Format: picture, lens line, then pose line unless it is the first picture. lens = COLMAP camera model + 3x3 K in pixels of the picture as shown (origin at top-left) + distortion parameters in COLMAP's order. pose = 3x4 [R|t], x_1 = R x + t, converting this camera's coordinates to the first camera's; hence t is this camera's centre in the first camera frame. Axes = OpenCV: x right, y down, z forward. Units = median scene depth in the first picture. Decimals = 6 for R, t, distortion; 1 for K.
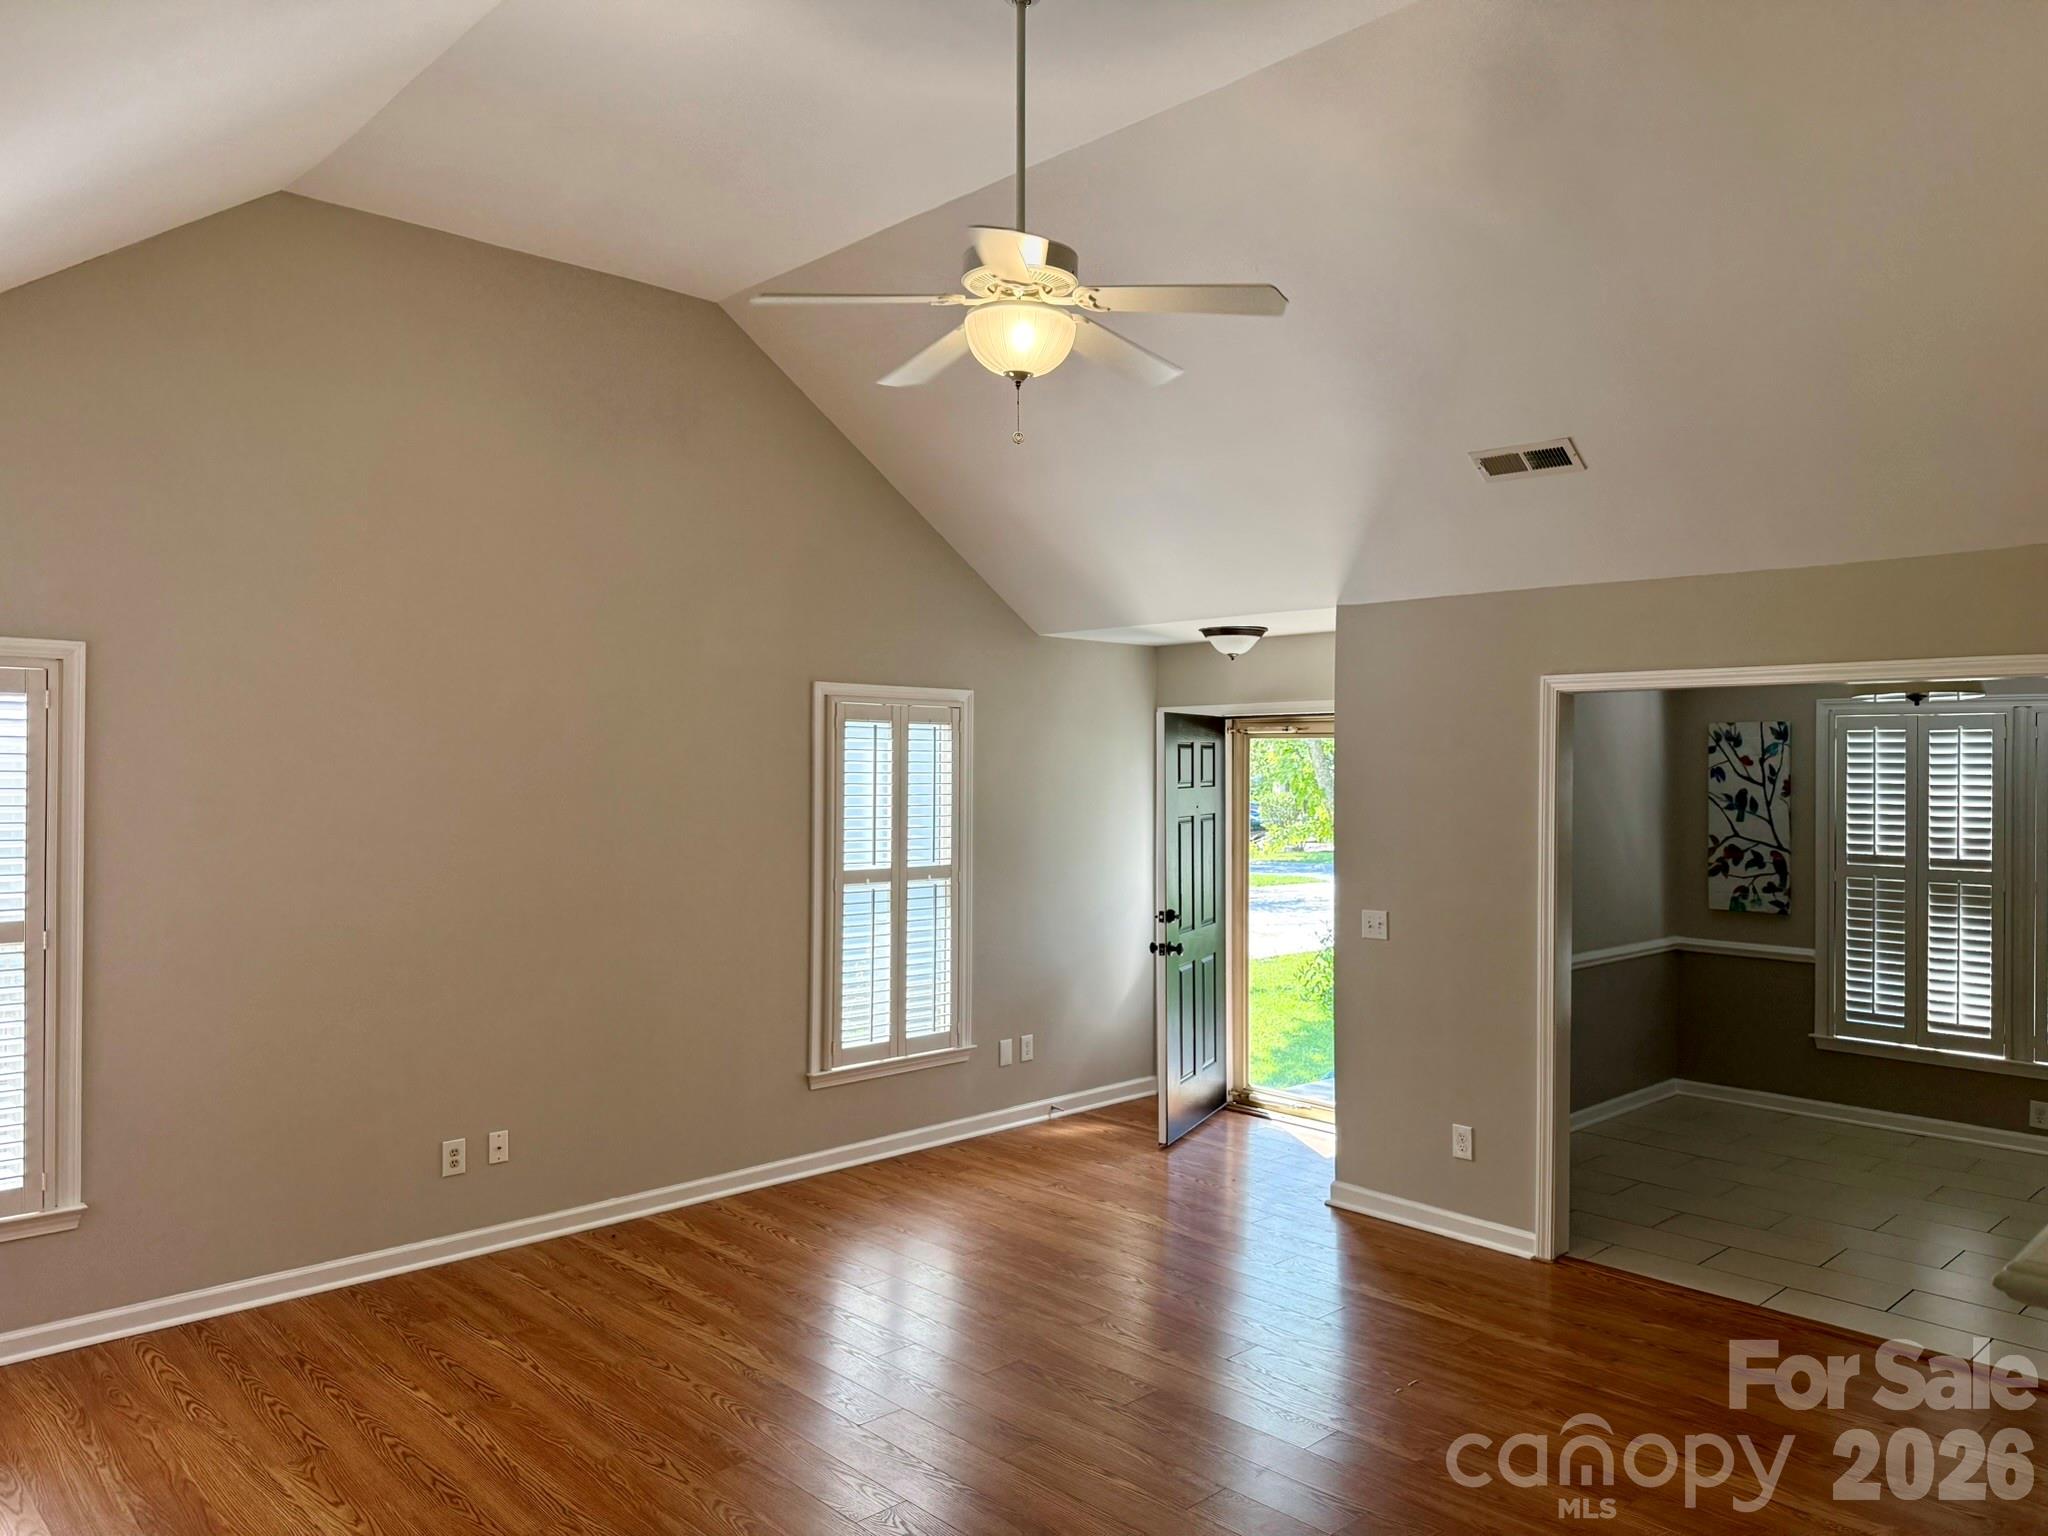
lens RADIAL K [[1448.0, 0, 1027.9], [0, 1448.0, 767.3], [0, 0, 1]] dist [0.033121, -0.001907]
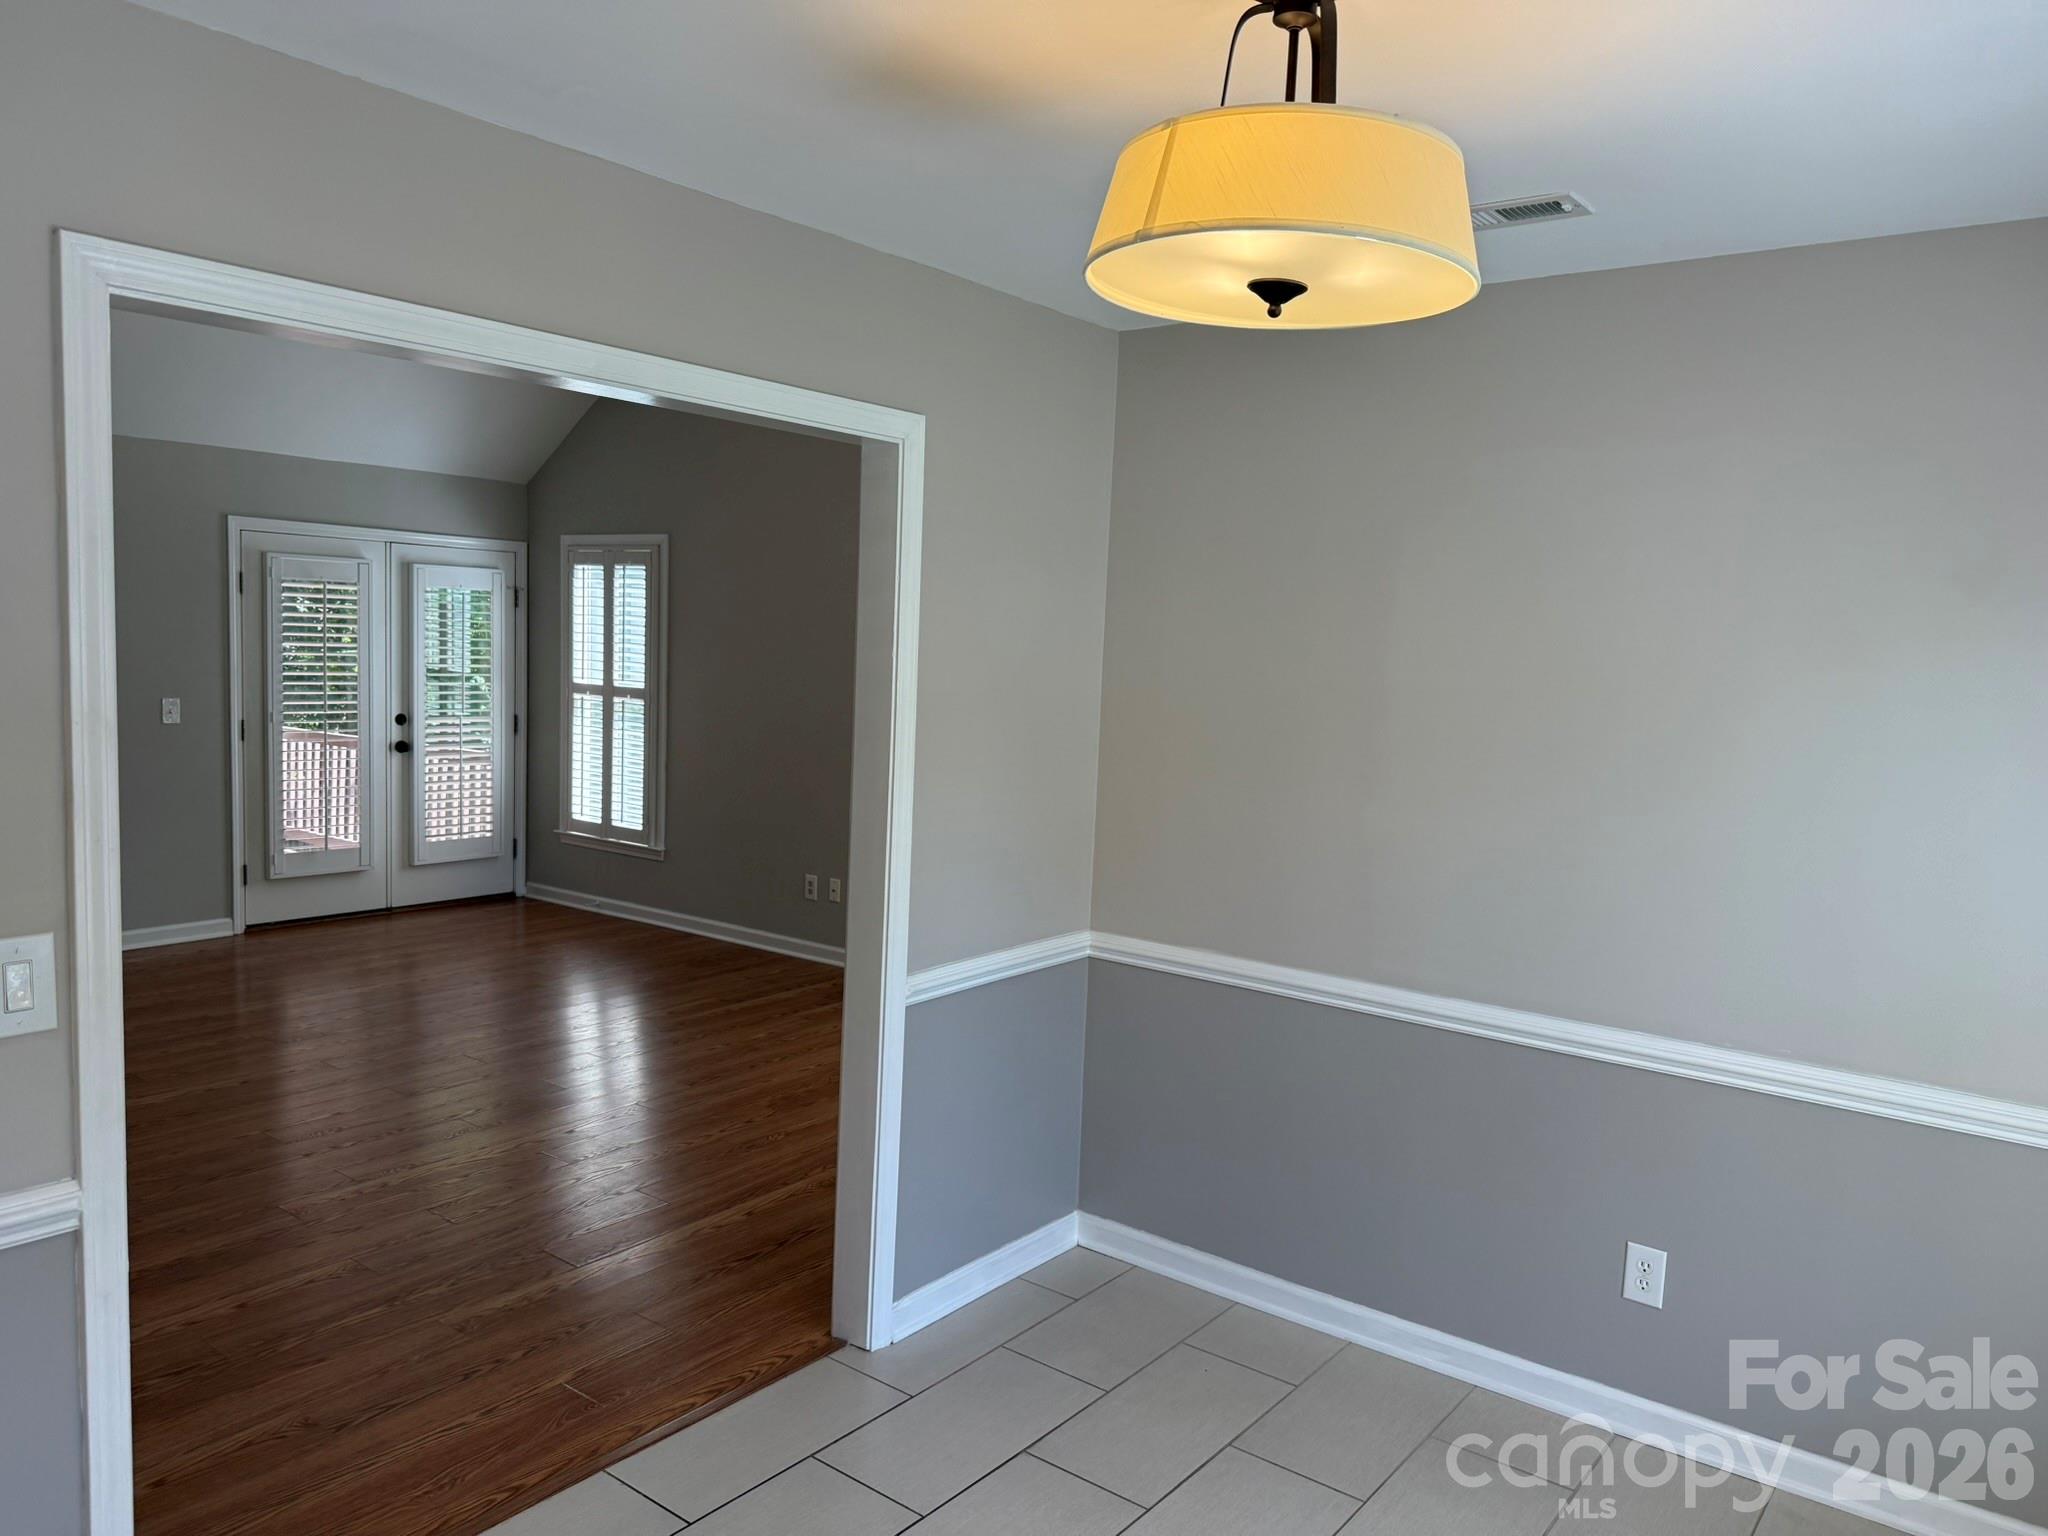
lens RADIAL K [[1448.0, 0, 1059.2], [0, 1448.0, 833.9], [0, 0, 1]] dist [0.033121, -0.001907]
pose [[0.153463, 0.146668, -0.977209, 1.177818], [-0.026211, 0.989180, 0.144349, 0.006307], [0.987807, 0.003461, 0.155646, 1.178182]]
